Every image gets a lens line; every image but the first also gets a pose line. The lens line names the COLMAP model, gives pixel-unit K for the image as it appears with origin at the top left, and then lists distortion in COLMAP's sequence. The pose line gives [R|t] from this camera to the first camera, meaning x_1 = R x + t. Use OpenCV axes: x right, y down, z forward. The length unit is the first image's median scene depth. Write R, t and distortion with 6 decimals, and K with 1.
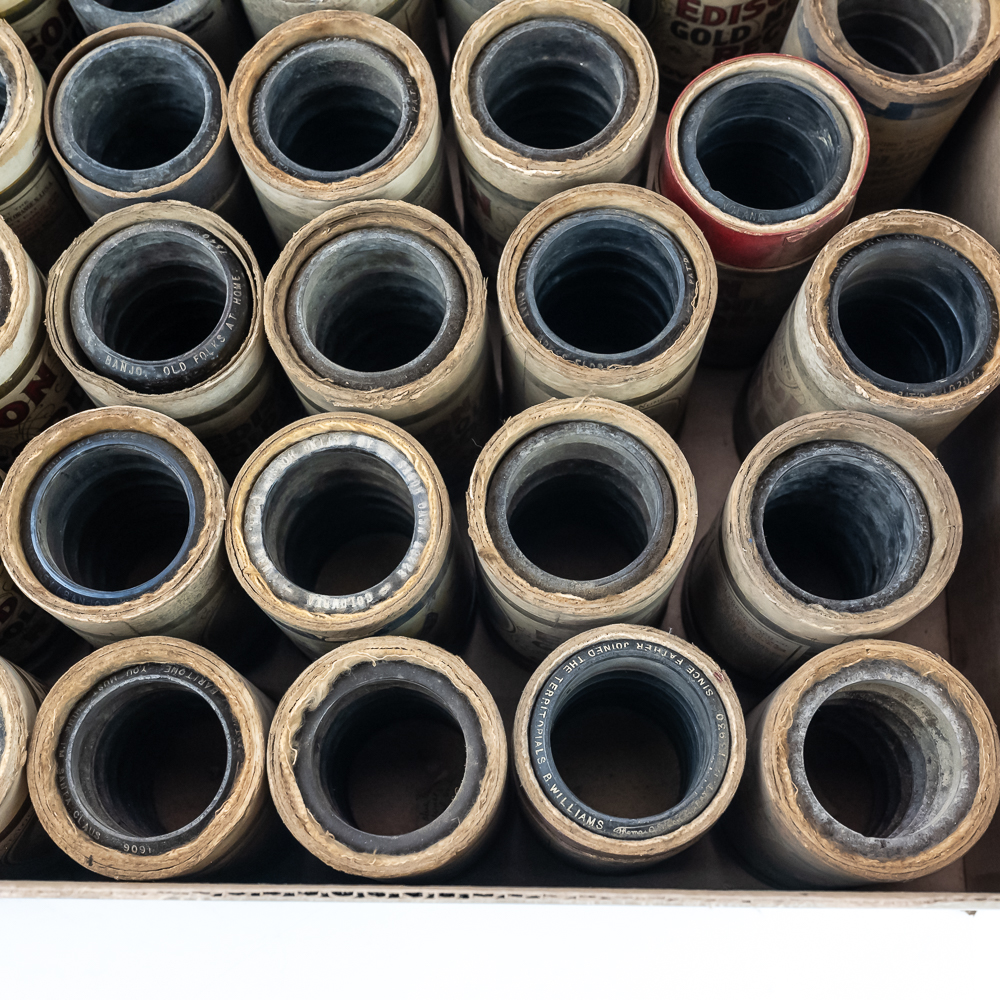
lens RADIAL K [[1570.6, 0, 503.1], [0, 1570.6, 473.4], [0, 0, 1]] dist [-0.007794, 0.050610]
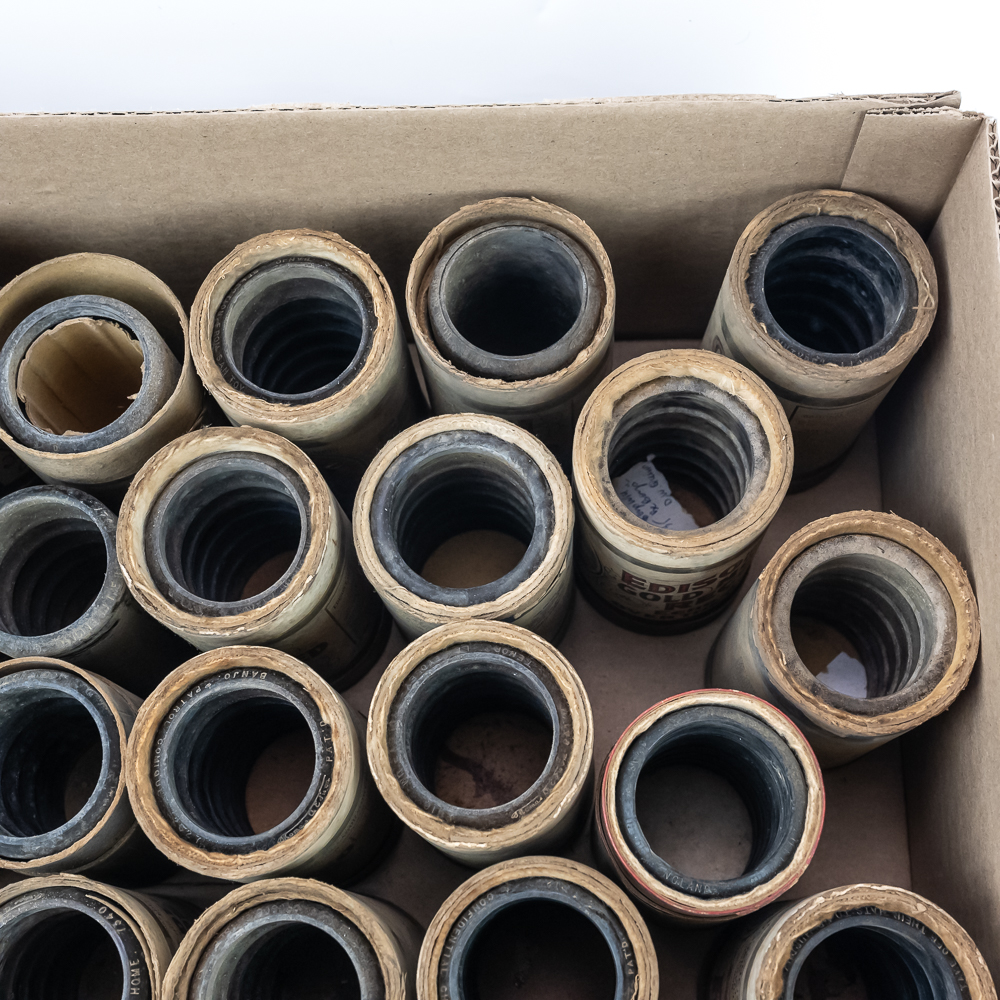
lens RADIAL K [[1569.7, 0, 500.5], [0, 1569.7, 449.9], [0, 0, 1]] dist [-0.011352, 0.018825]
pose [[0.999643, -0.018778, -0.019016, 0.067114], [0.018016, 0.999059, -0.039464, -0.387476], [0.019739, 0.039107, 0.999040, 0.079867]]
